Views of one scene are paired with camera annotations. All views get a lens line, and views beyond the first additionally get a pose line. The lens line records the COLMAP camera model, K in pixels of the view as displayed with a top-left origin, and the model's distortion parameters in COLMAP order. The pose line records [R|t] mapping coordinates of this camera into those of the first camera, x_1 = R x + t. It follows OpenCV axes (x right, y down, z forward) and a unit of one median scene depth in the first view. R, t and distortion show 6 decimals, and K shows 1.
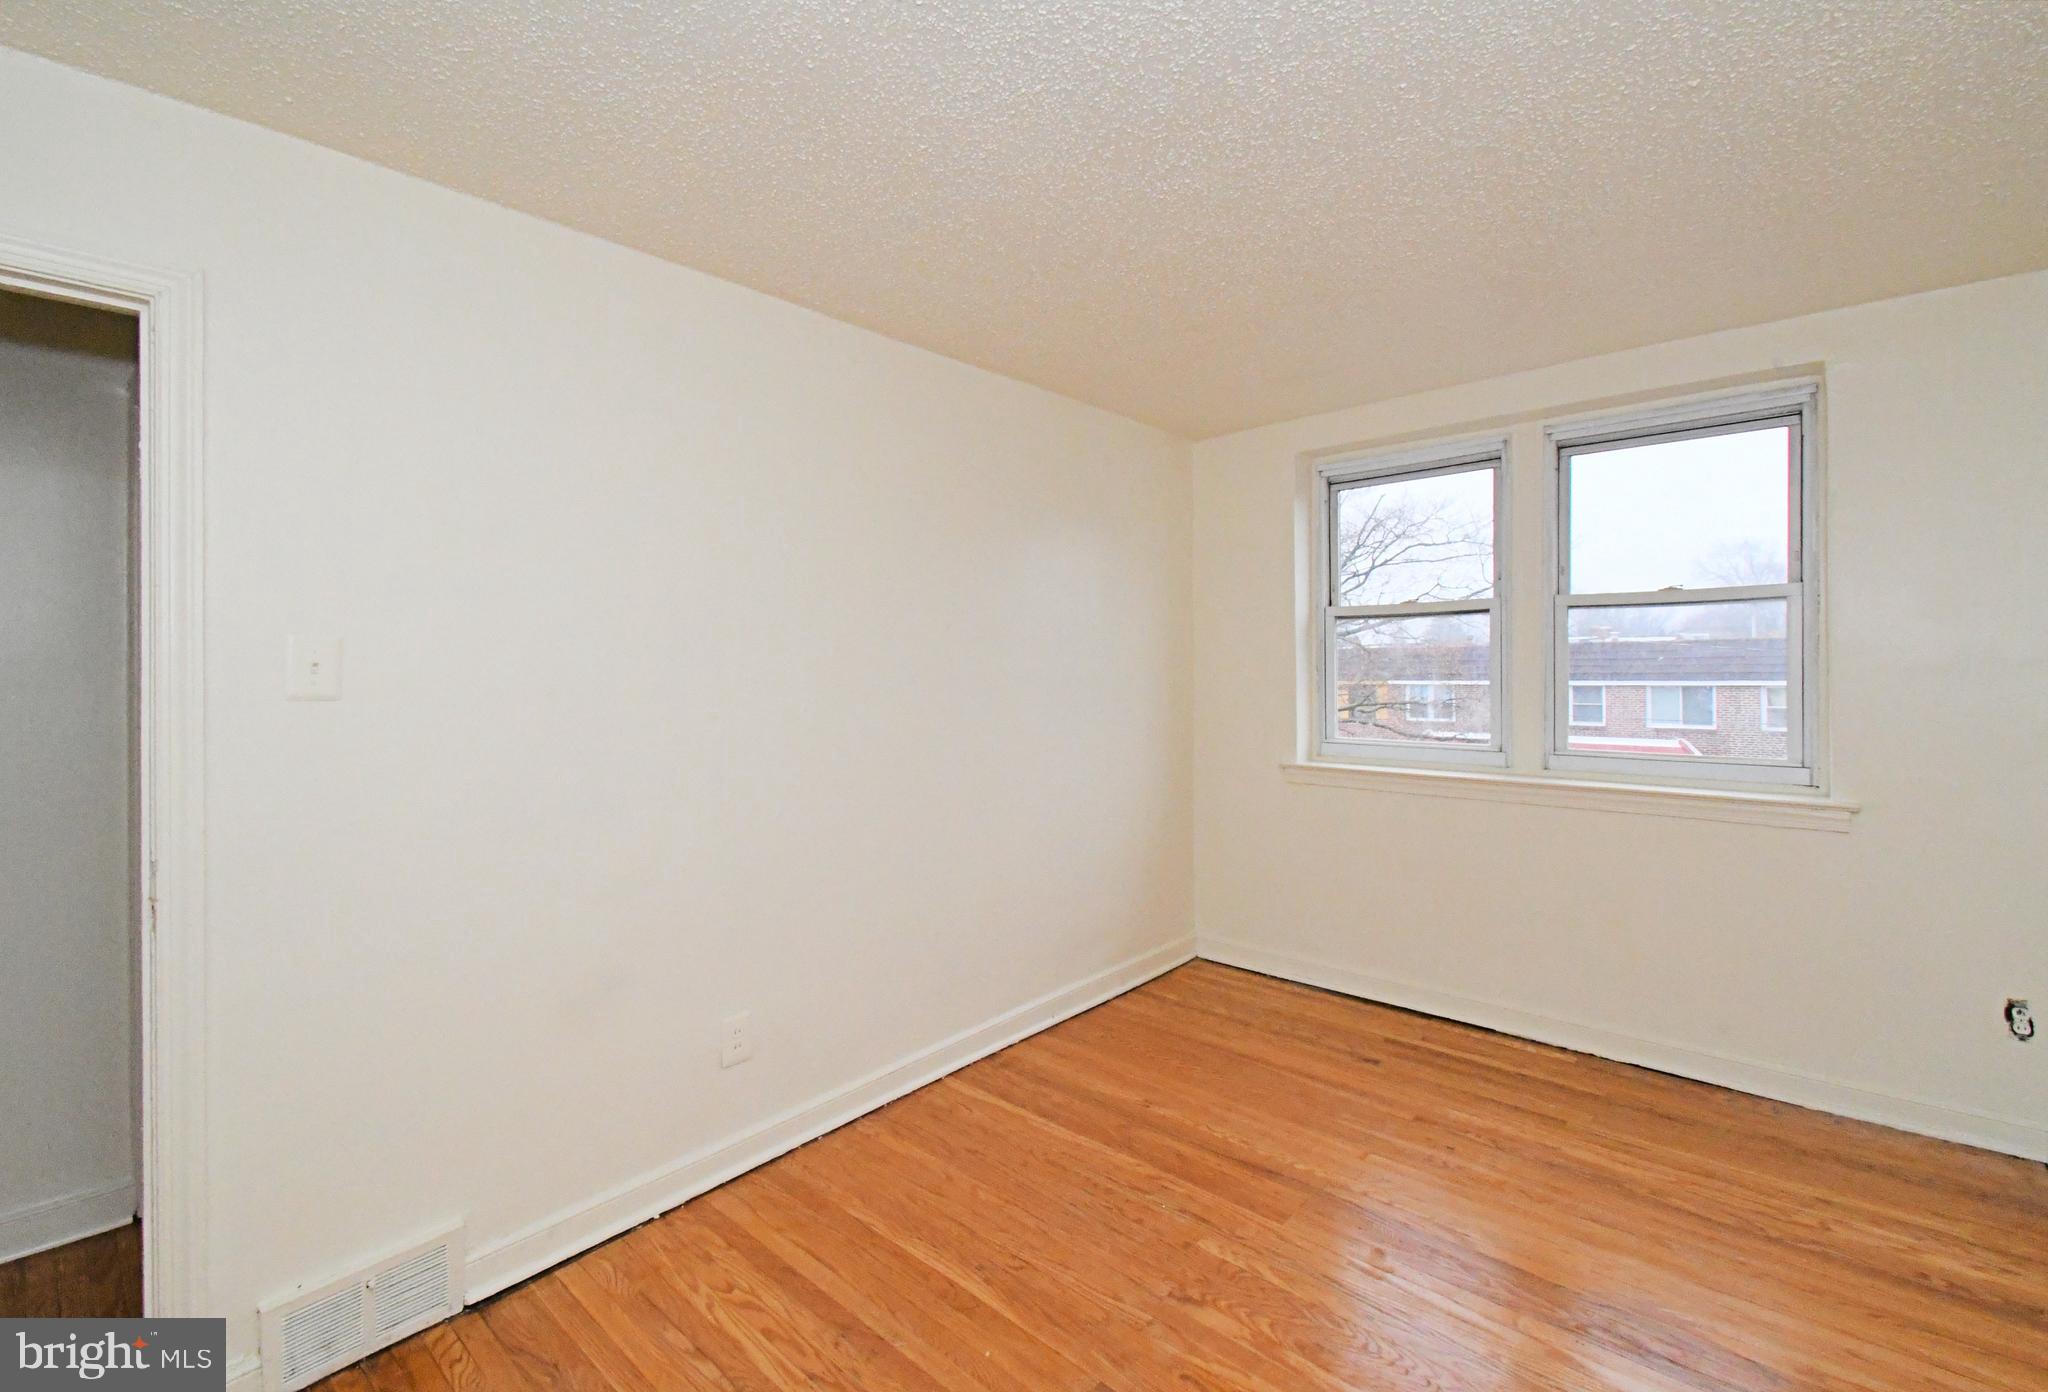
lens RADIAL K [[914.4, 0, 1022.3], [0, 914.4, 651.4], [0, 0, 1]] dist [0.003060, -0.002504]
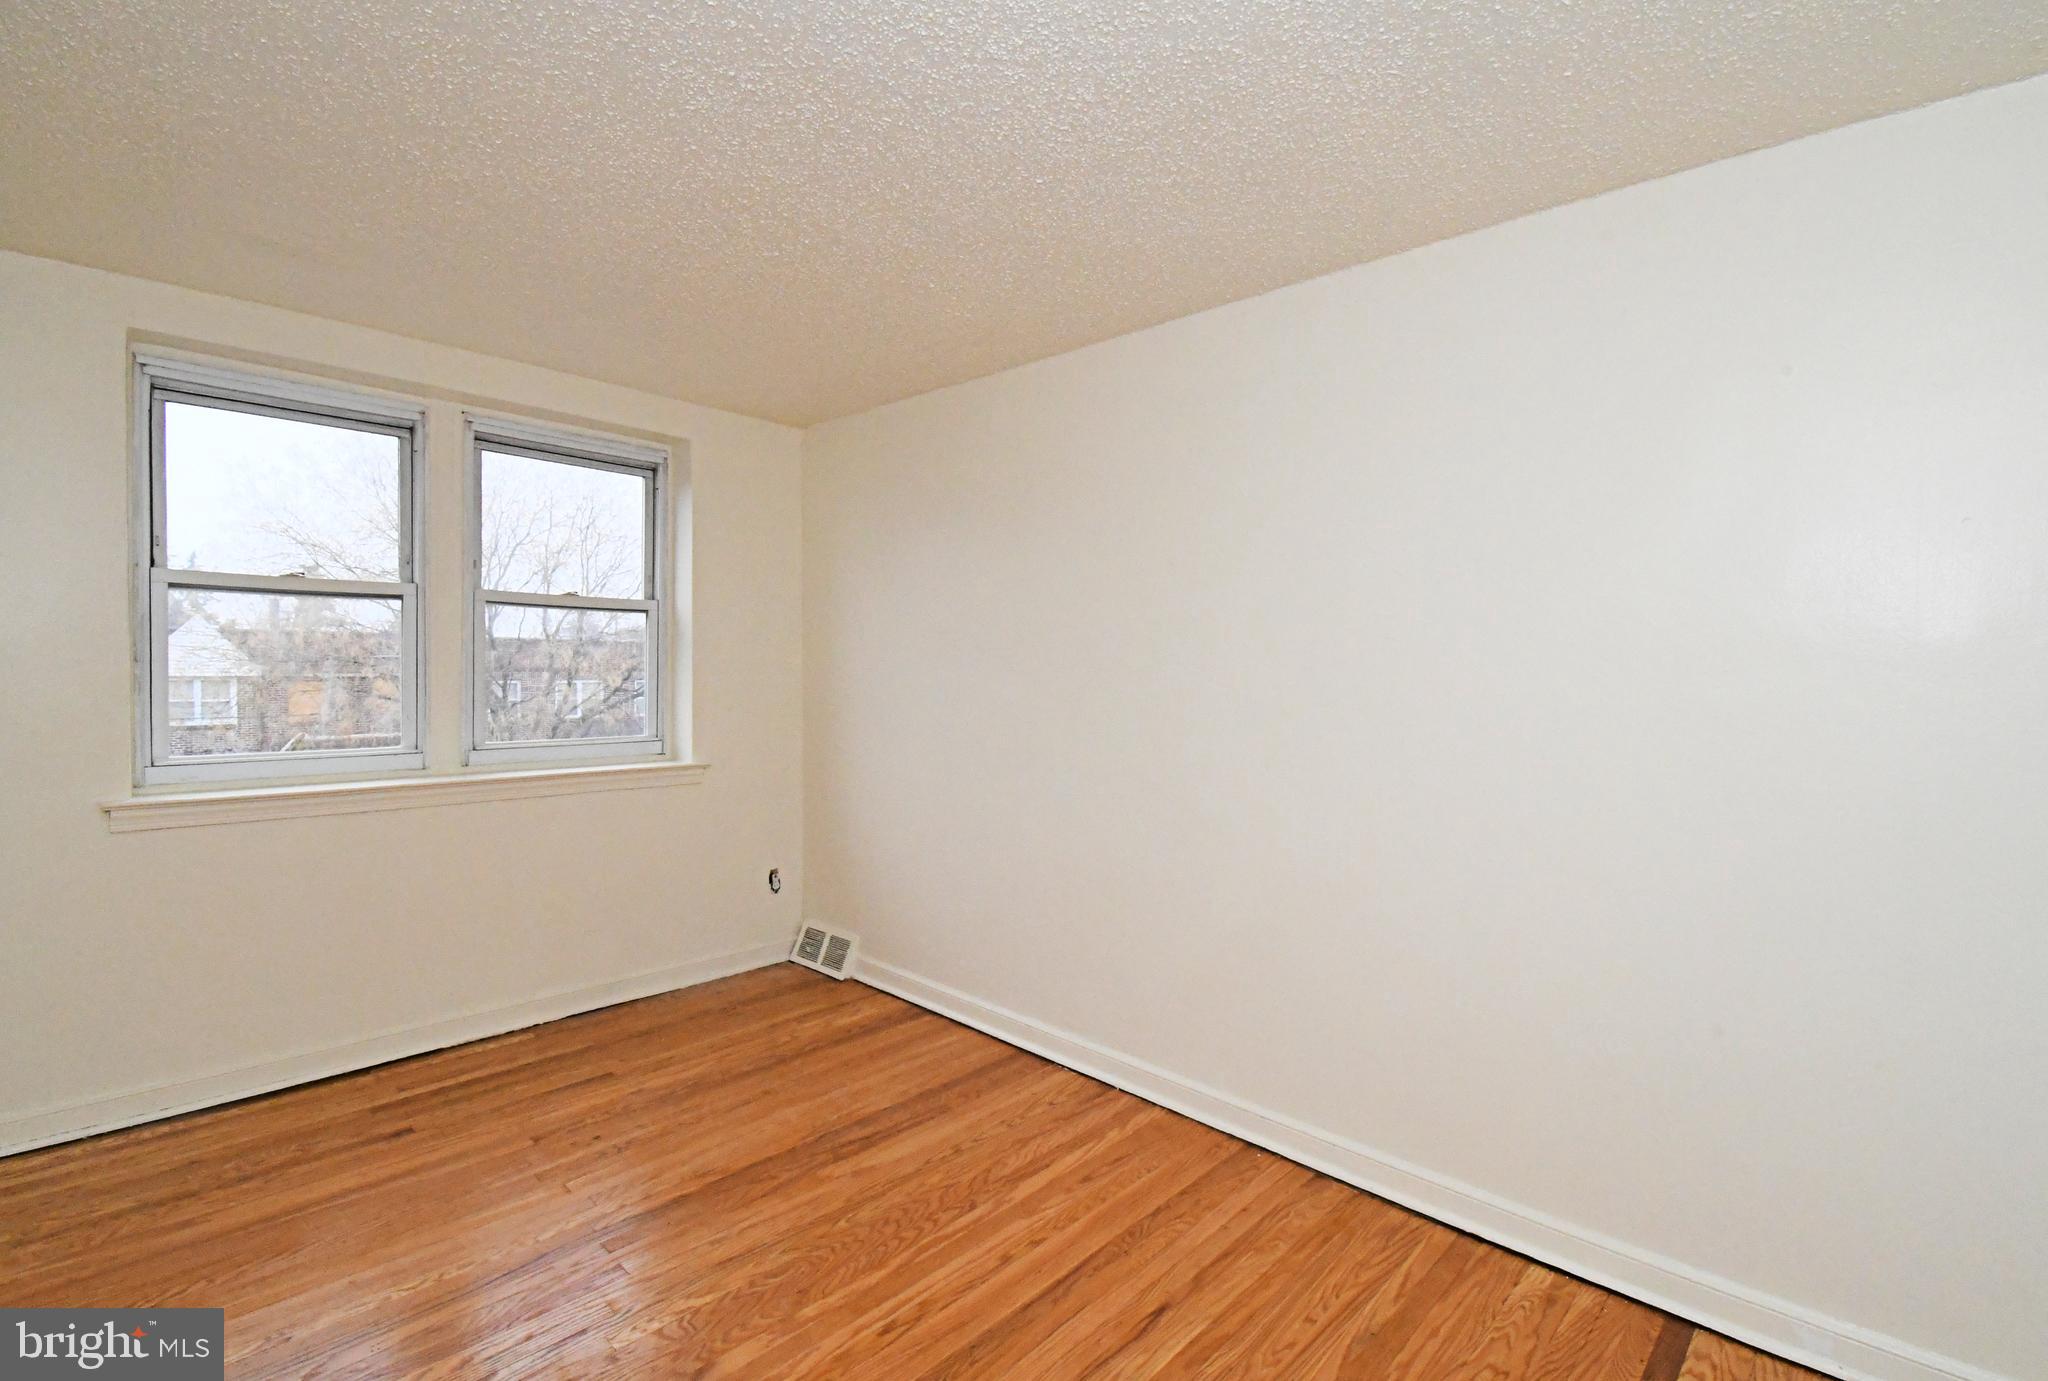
lens RADIAL K [[907.0, 0, 1028.4], [0, 907.0, 683.8], [0, 0, 1]] dist [0.002057, -0.004744]
pose [[0.011851, -0.011746, 0.999861, -0.435885], [-0.033546, 0.999363, 0.012137, 0.010440], [-0.999367, -0.033685, 0.011449, 0.438057]]
